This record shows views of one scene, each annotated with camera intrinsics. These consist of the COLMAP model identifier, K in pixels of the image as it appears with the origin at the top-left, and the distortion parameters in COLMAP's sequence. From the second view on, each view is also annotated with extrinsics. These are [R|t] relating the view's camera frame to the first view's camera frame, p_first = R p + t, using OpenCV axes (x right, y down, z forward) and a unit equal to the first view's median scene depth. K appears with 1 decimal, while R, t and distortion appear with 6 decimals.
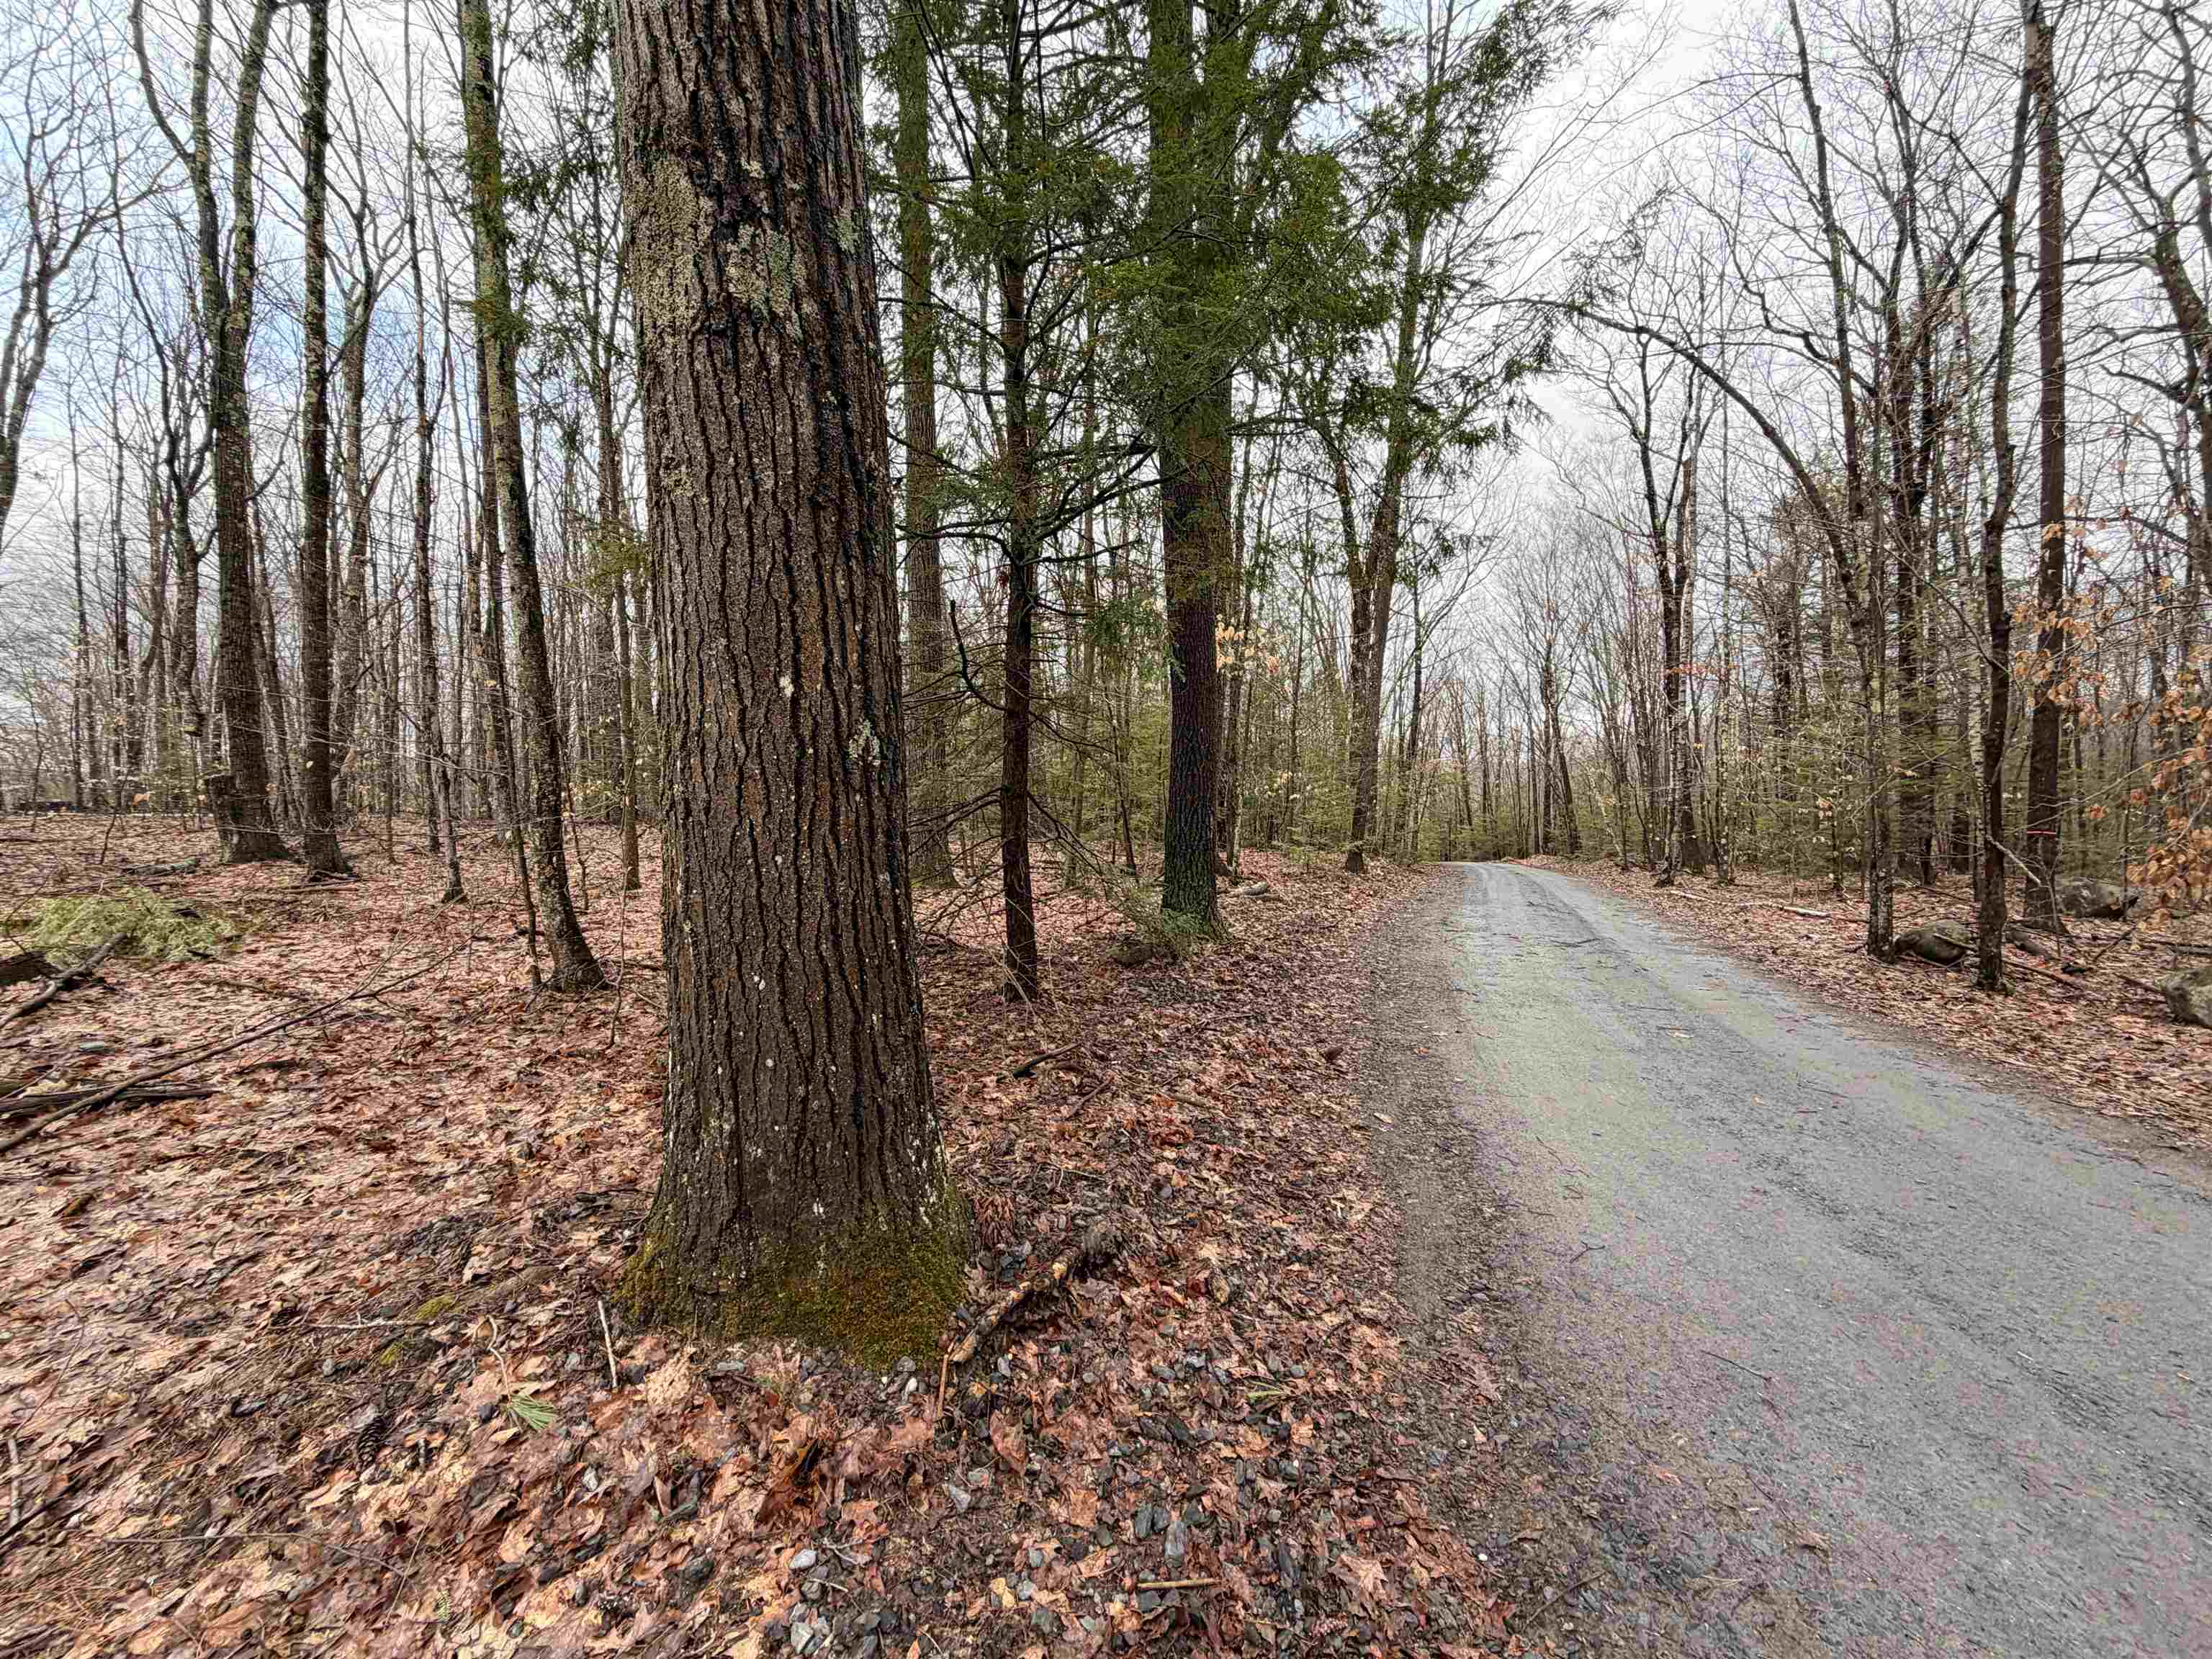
lens RADIAL K [[881.7, 0, 1097.6], [0, 881.7, 833.8], [0, 0, 1]] dist [0.000114, 0.000298]
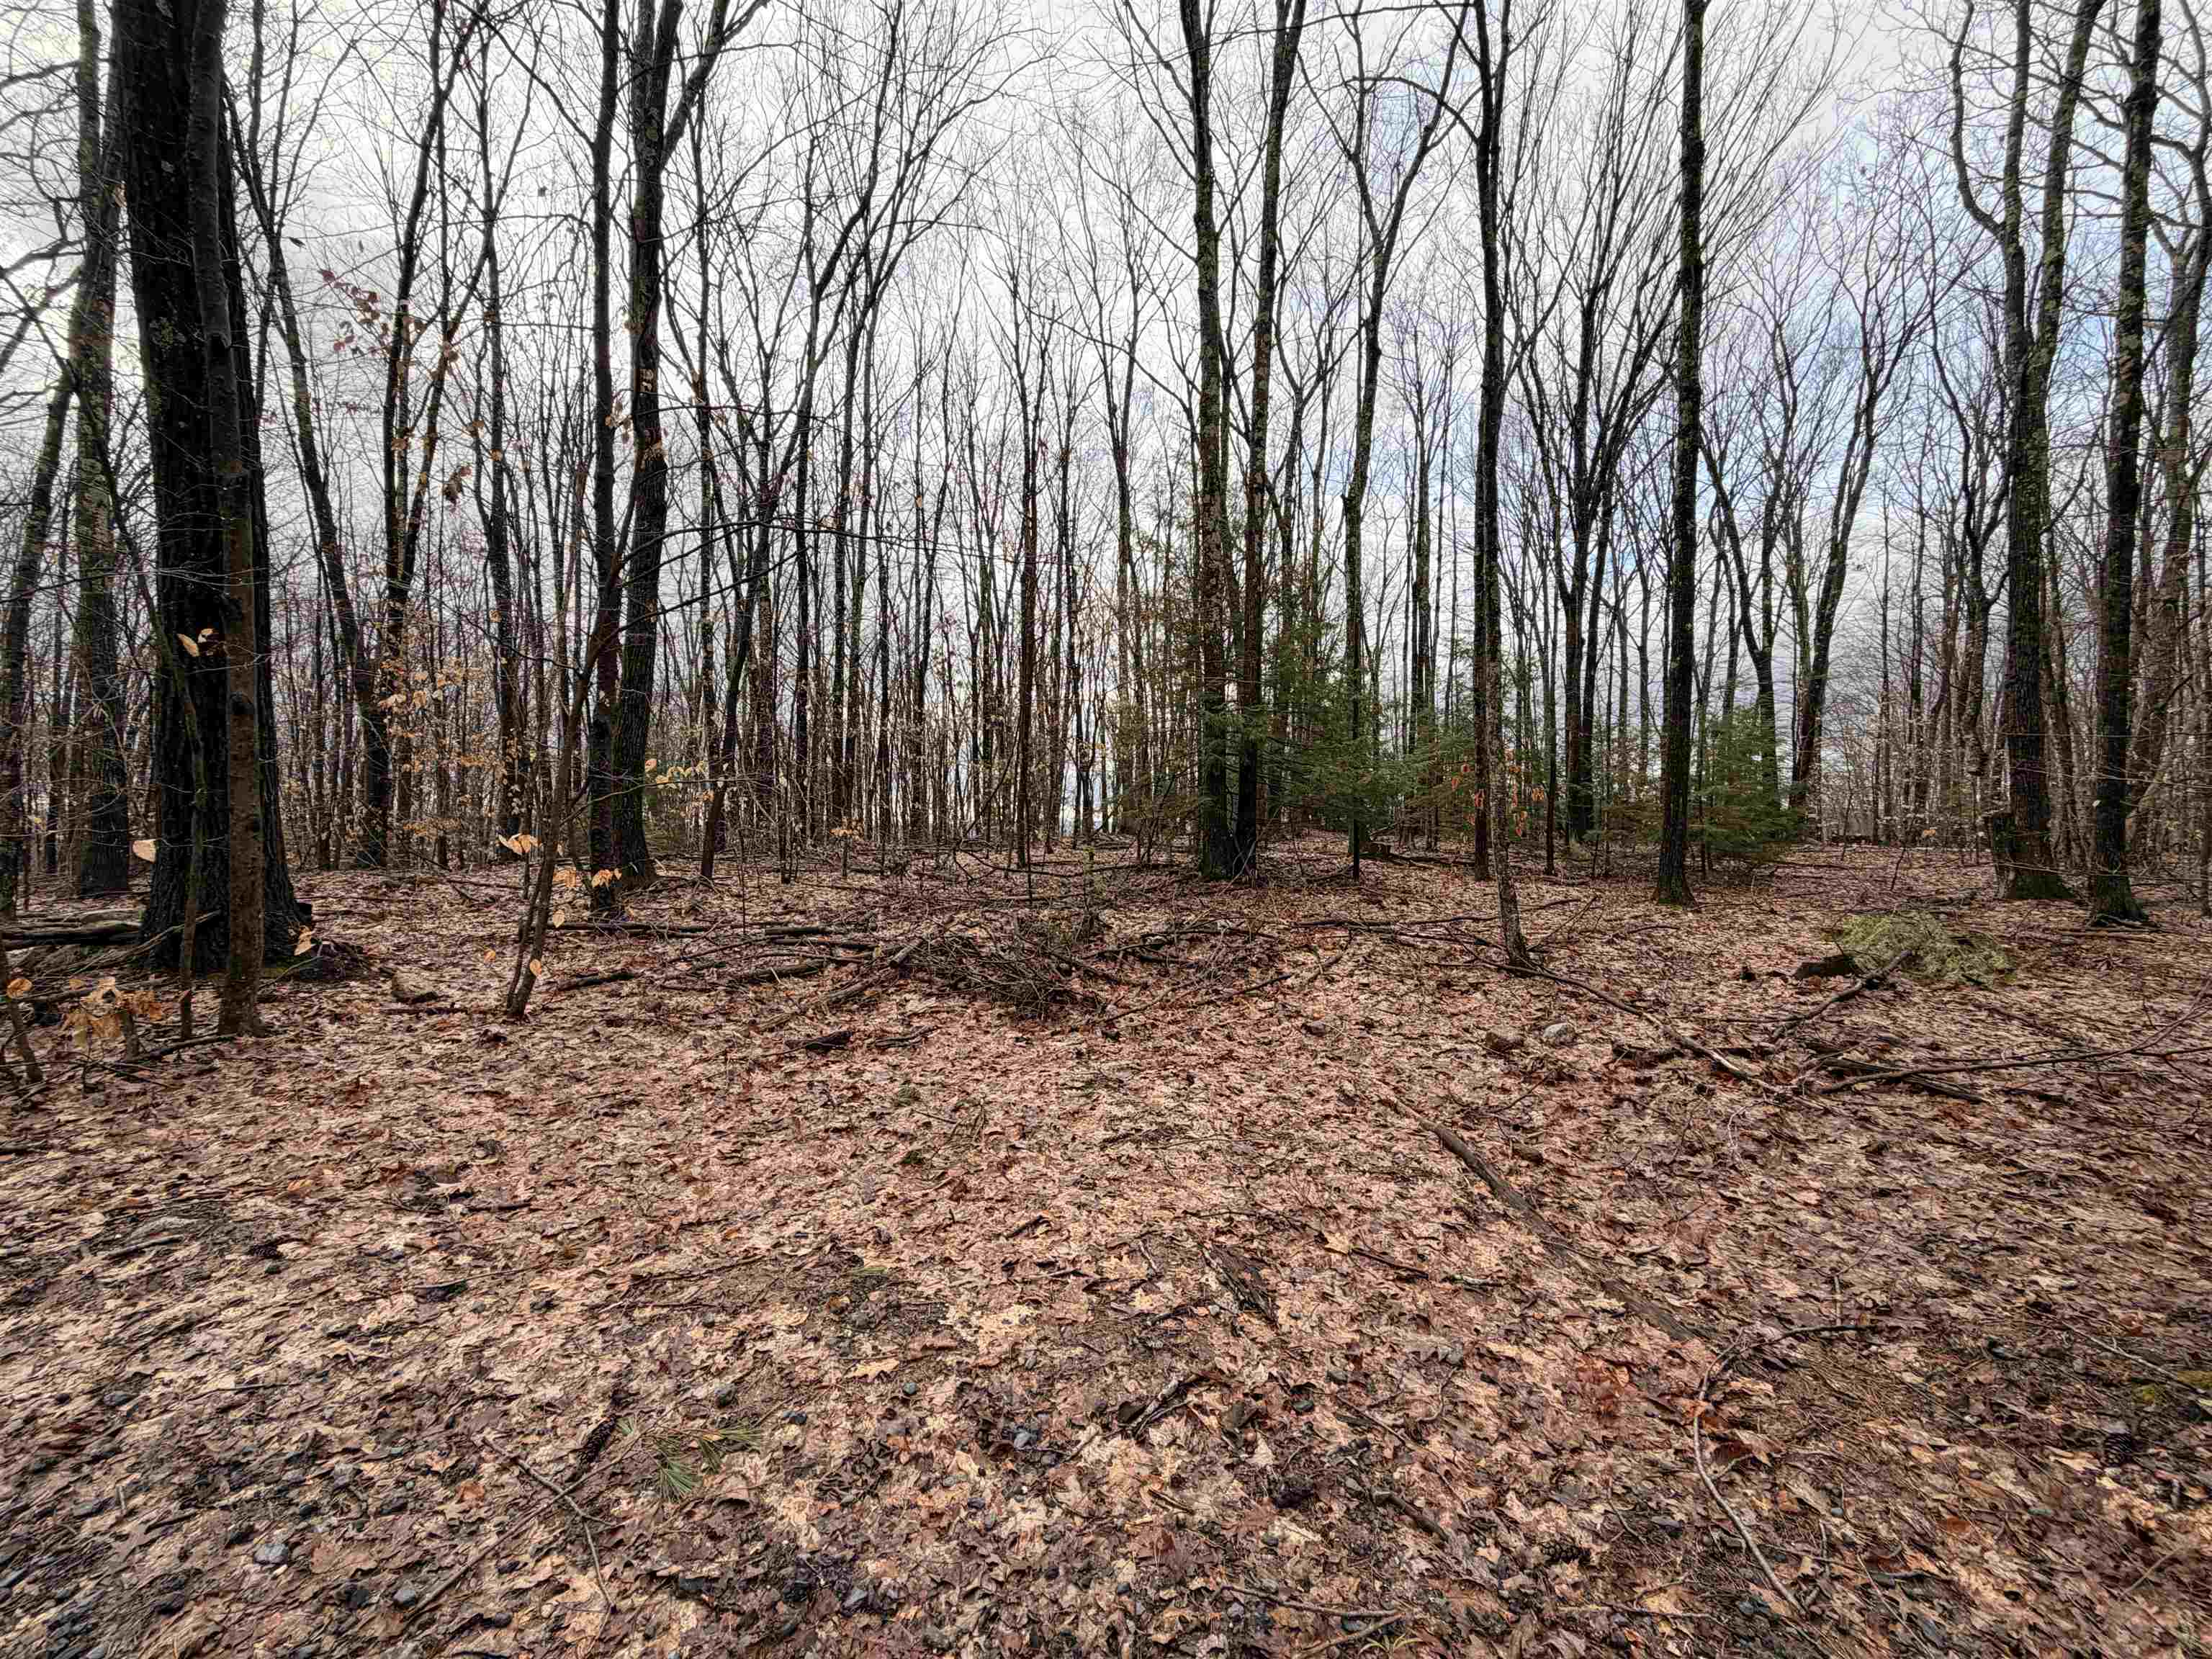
lens RADIAL K [[875.2, 0, 1099.7], [0, 875.2, 829.7], [0, 0, 1]] dist [0.000726, -0.000365]
pose [[-0.009677, 0.002582, -0.999950, 0.027924], [-0.046759, 0.998902, 0.003032, -0.000346], [0.998859, 0.046786, -0.009546, -0.029162]]
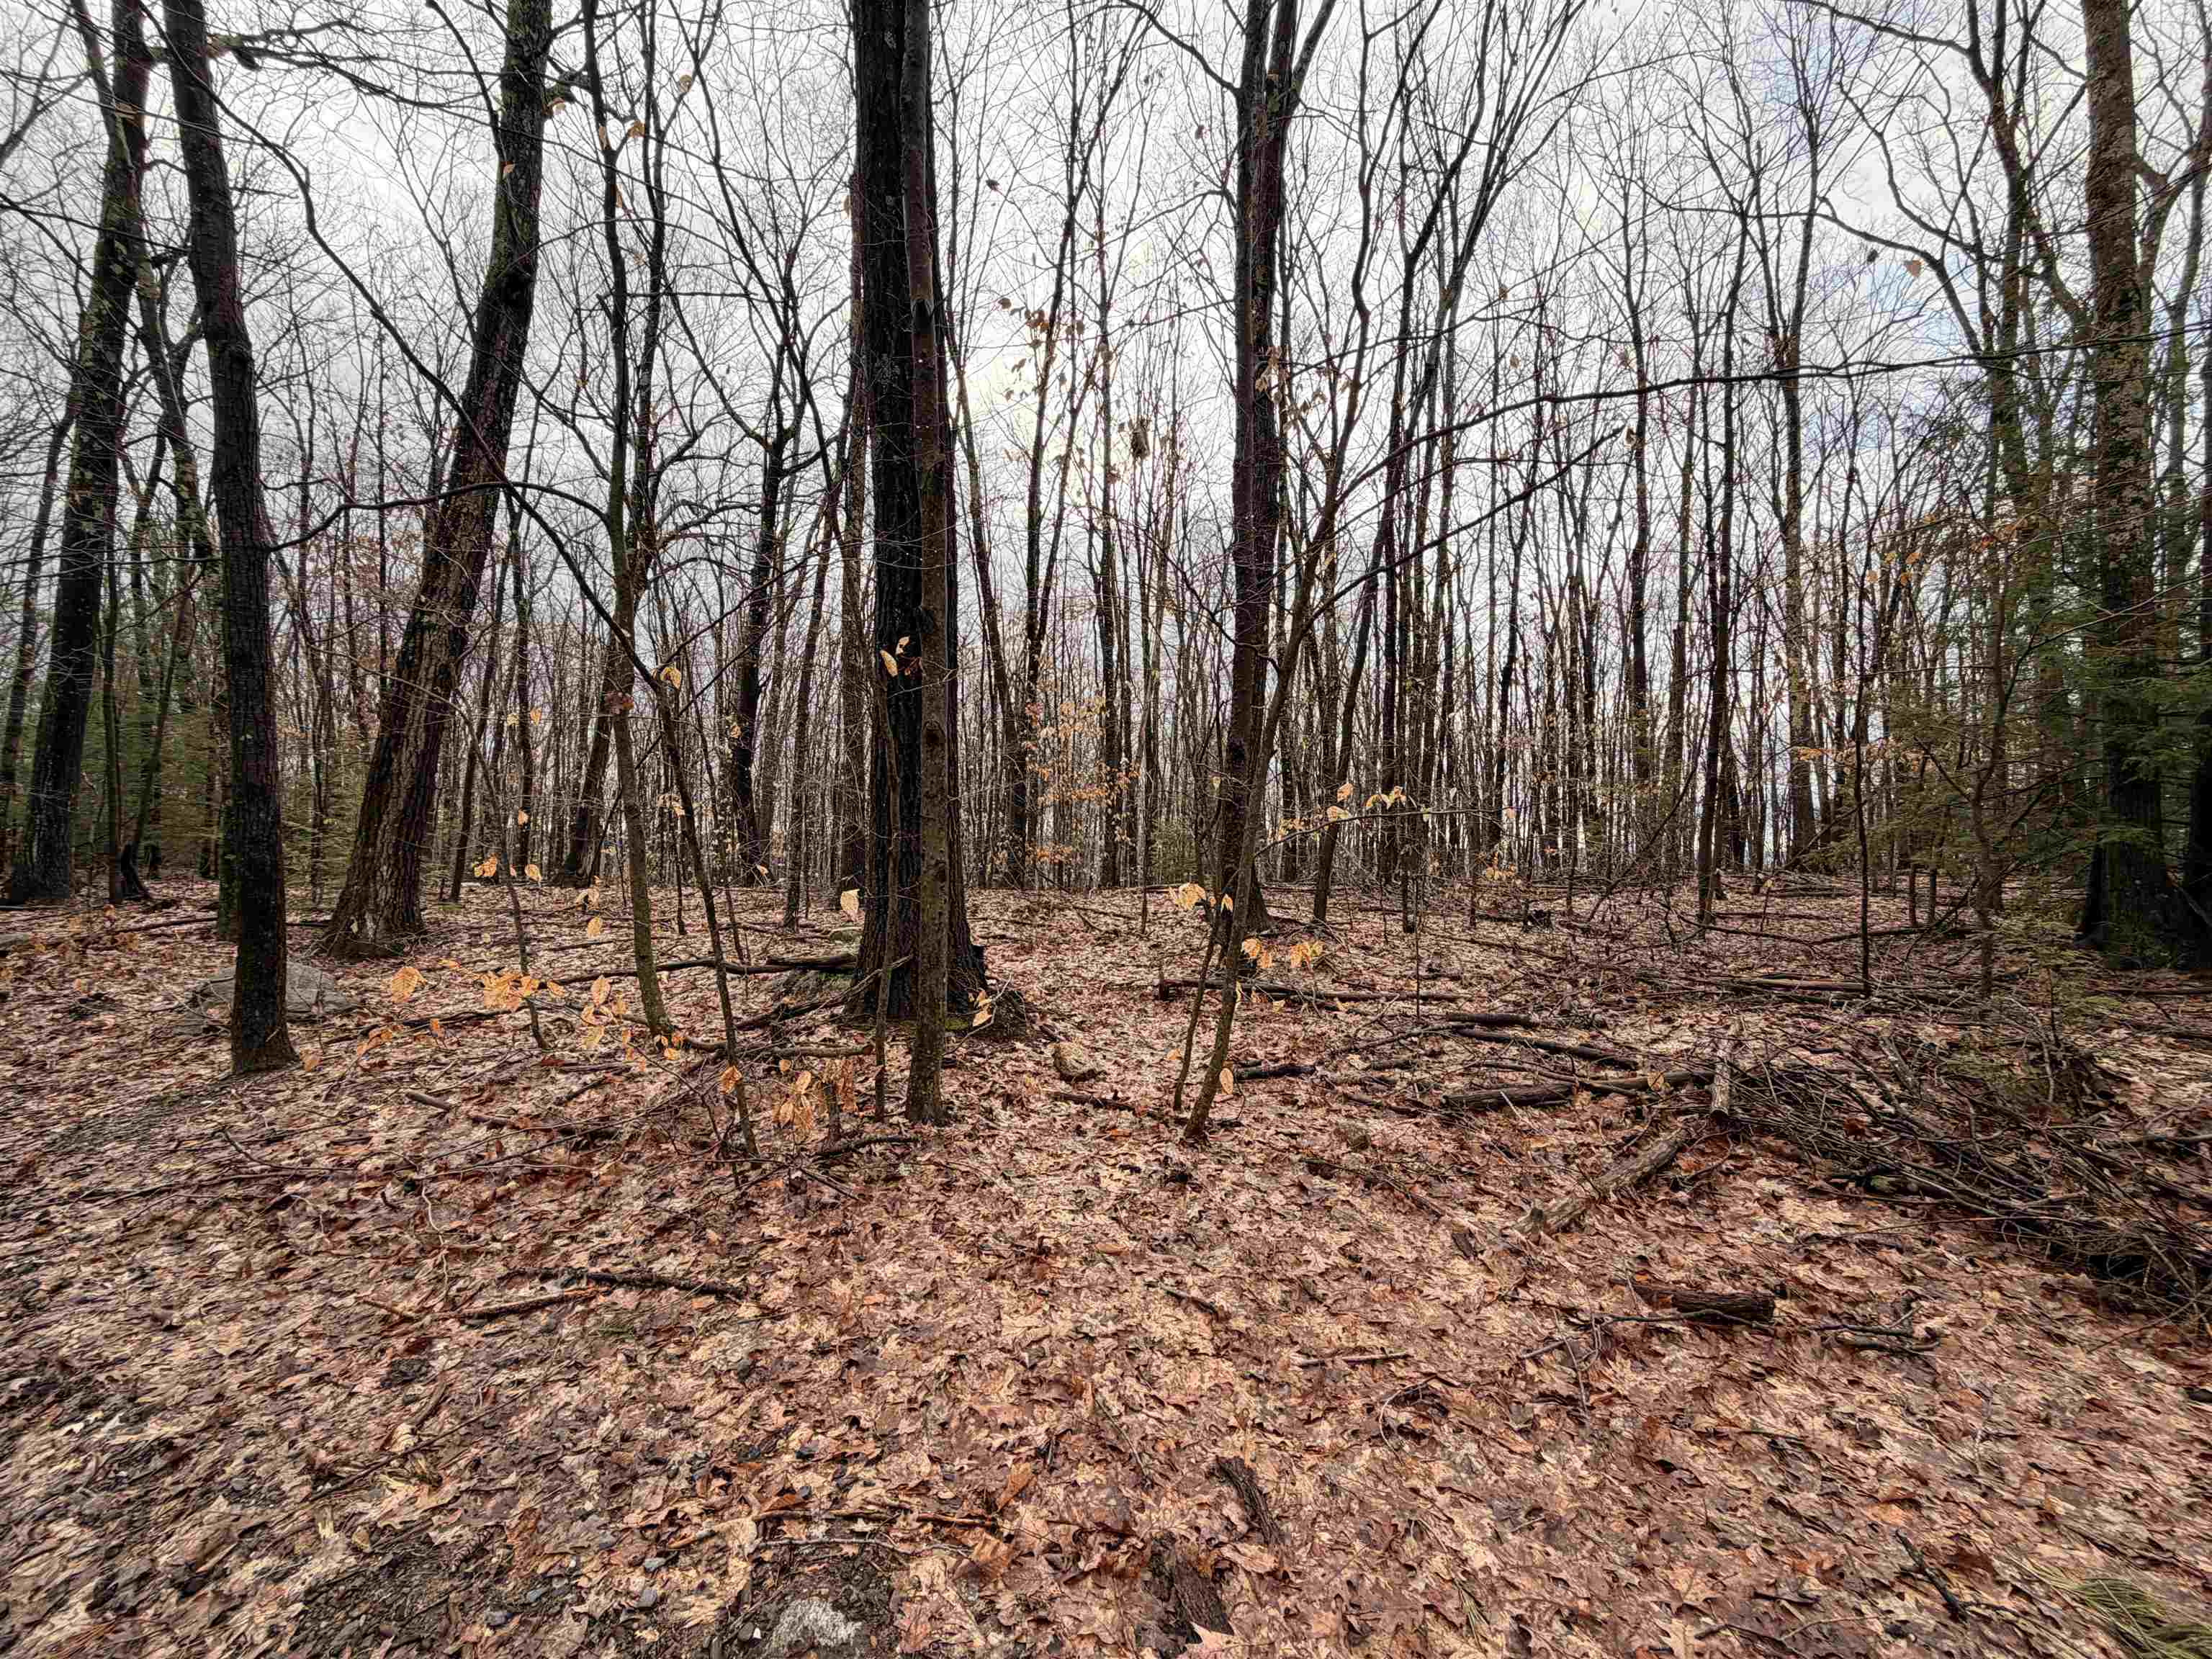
lens RADIAL K [[875.2, 0, 1099.7], [0, 875.2, 829.7], [0, 0, 1]] dist [0.000726, -0.000365]
pose [[-0.561330, -0.025033, -0.827214, -0.080038], [-0.053350, 0.998558, 0.005984, -0.004126], [0.825871, 0.047491, -0.561856, -0.136956]]
